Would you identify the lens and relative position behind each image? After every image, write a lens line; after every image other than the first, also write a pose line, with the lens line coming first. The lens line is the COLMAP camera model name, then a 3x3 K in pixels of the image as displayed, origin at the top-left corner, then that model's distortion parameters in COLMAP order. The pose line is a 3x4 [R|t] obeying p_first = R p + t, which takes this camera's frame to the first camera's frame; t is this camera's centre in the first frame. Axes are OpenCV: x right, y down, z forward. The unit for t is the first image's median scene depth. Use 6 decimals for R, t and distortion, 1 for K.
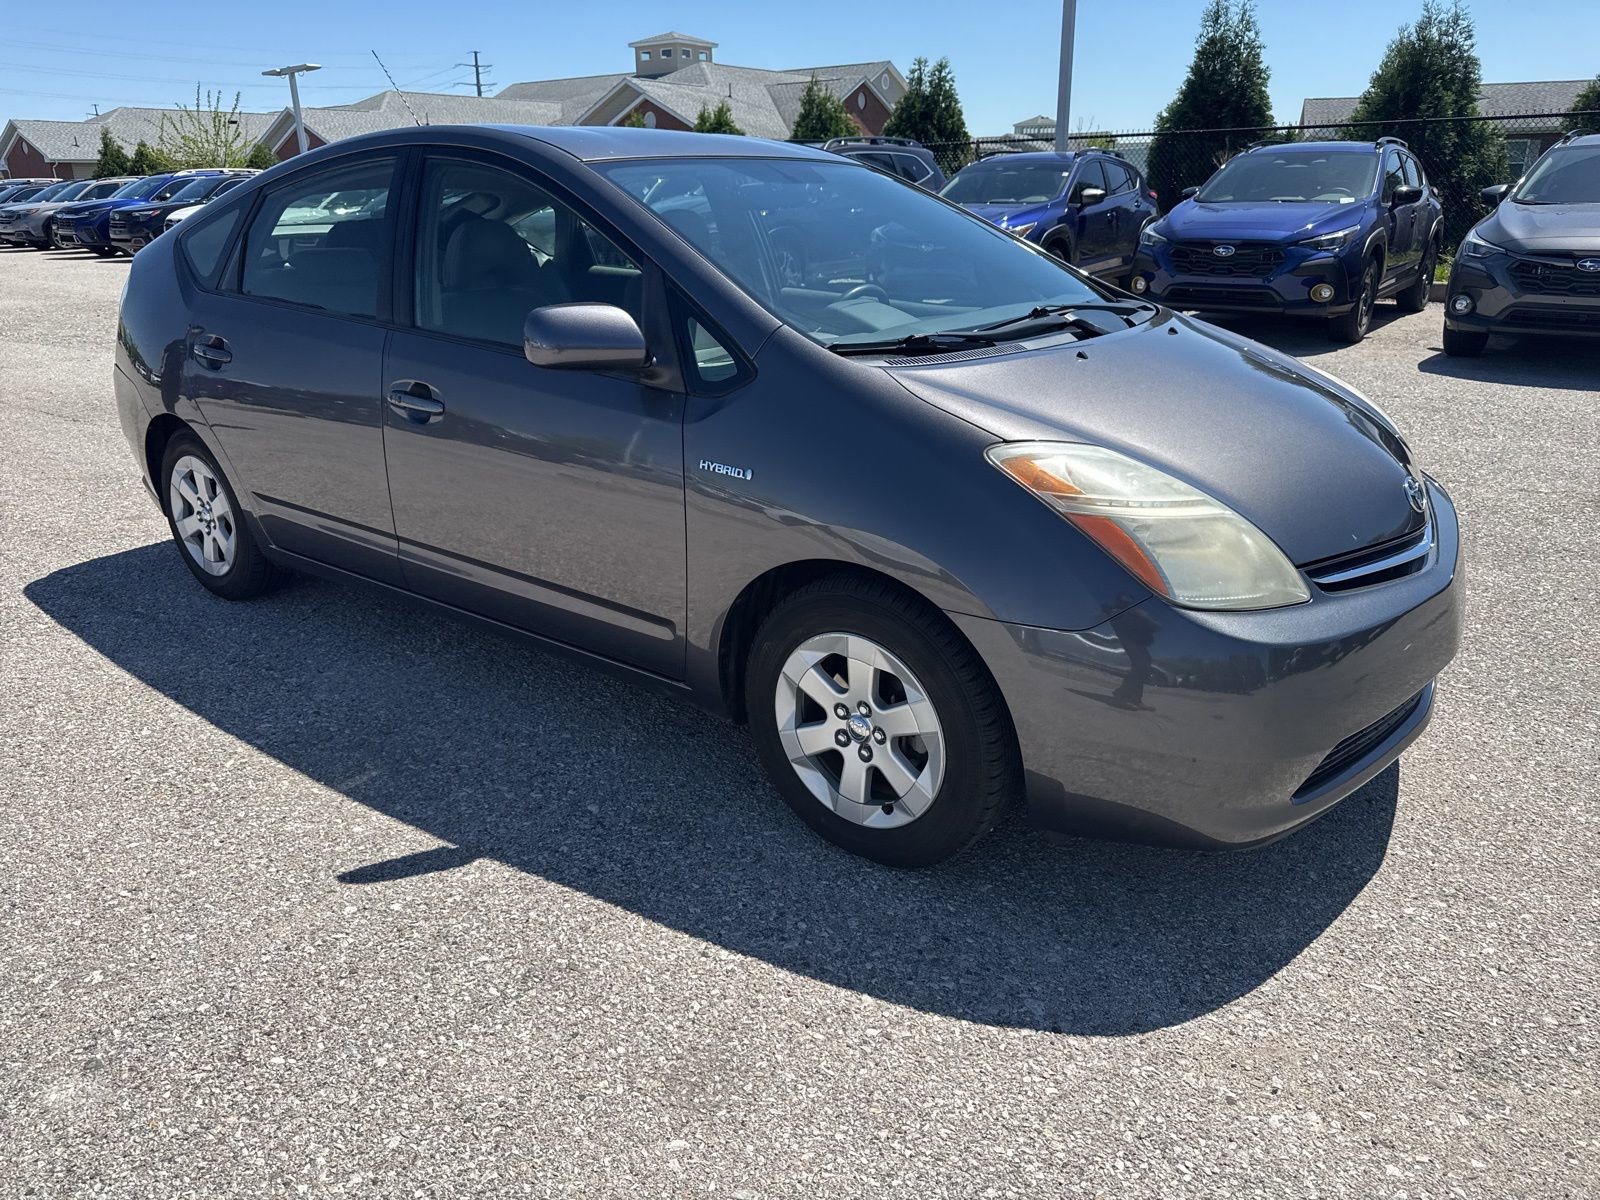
lens RADIAL K [[1126.5, 0, 789.6], [0, 1126.5, 596.9], [0, 0, 1]] dist [0.016693, -0.020080]
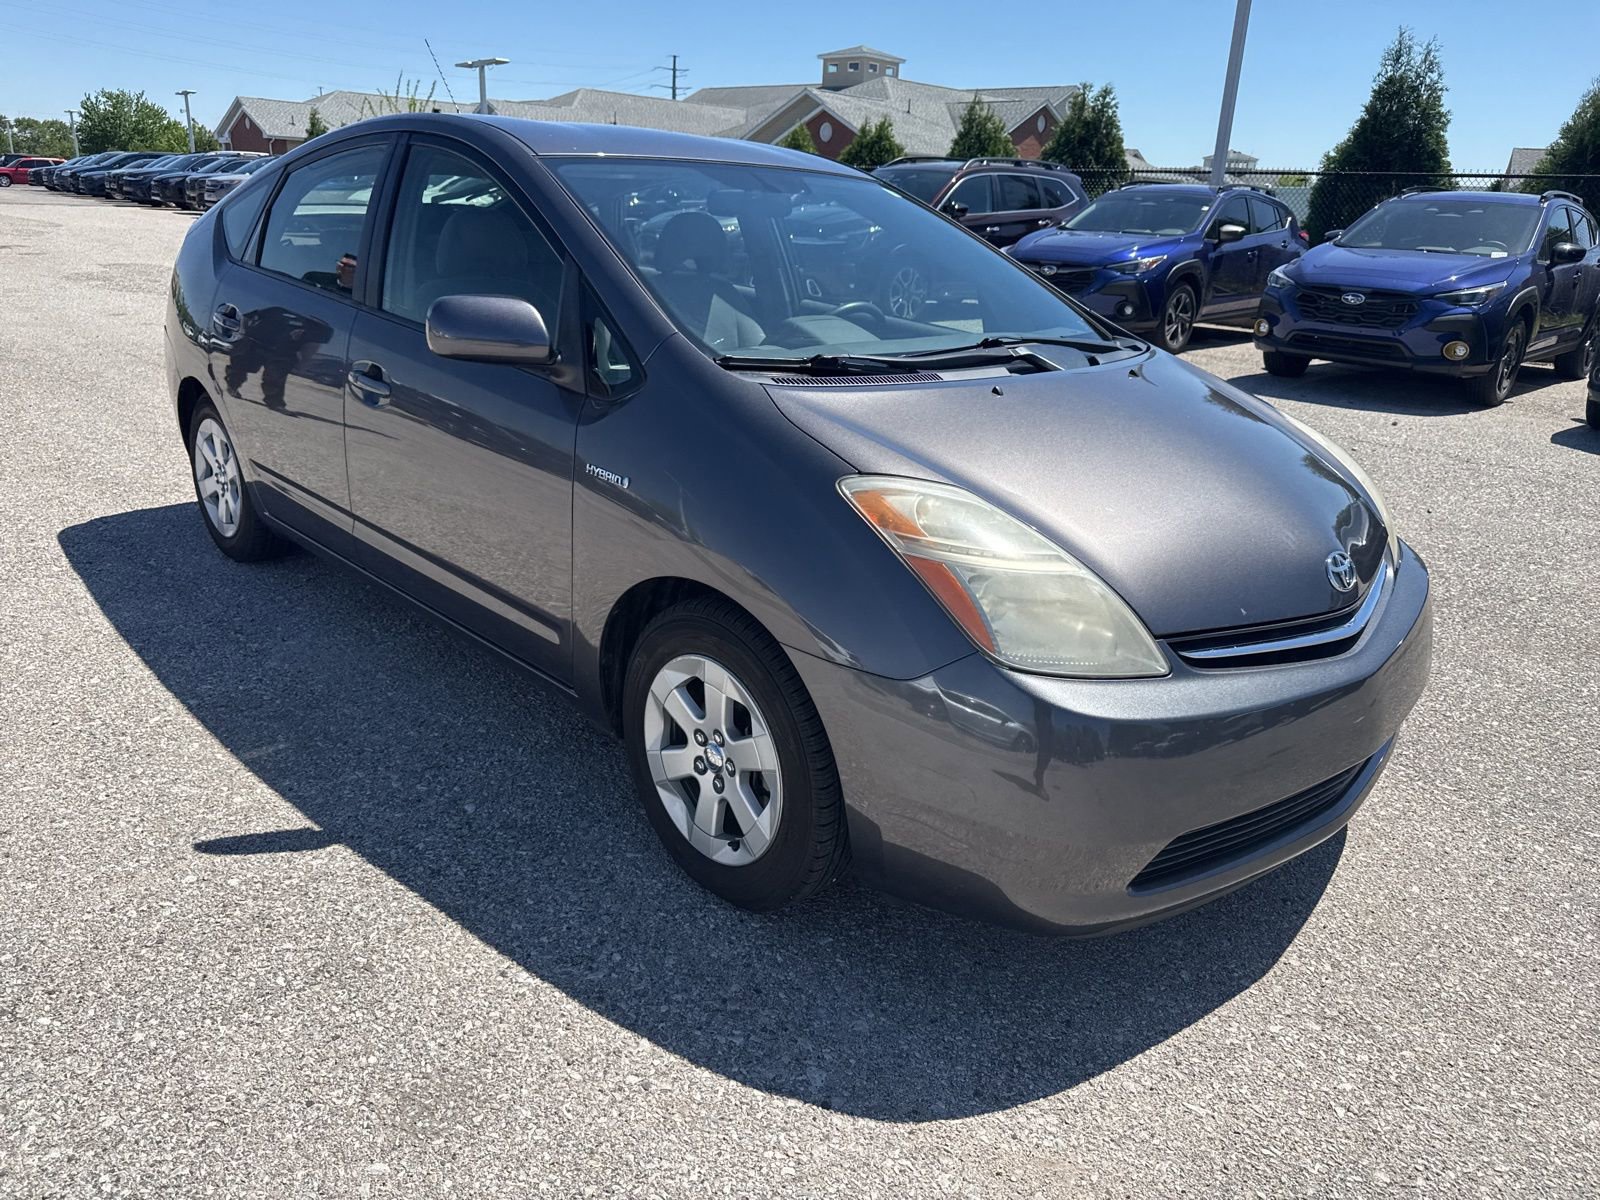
lens RADIAL K [[1126.5, 0, 809.5], [0, 1126.5, 595.2], [0, 0, 1]] dist [0.016693, -0.020080]
pose [[0.989396, 0.100416, -0.104935, 0.218436], [-0.101695, 0.994792, -0.006903, -0.021273], [0.103696, 0.017501, 0.994455, 0.051137]]
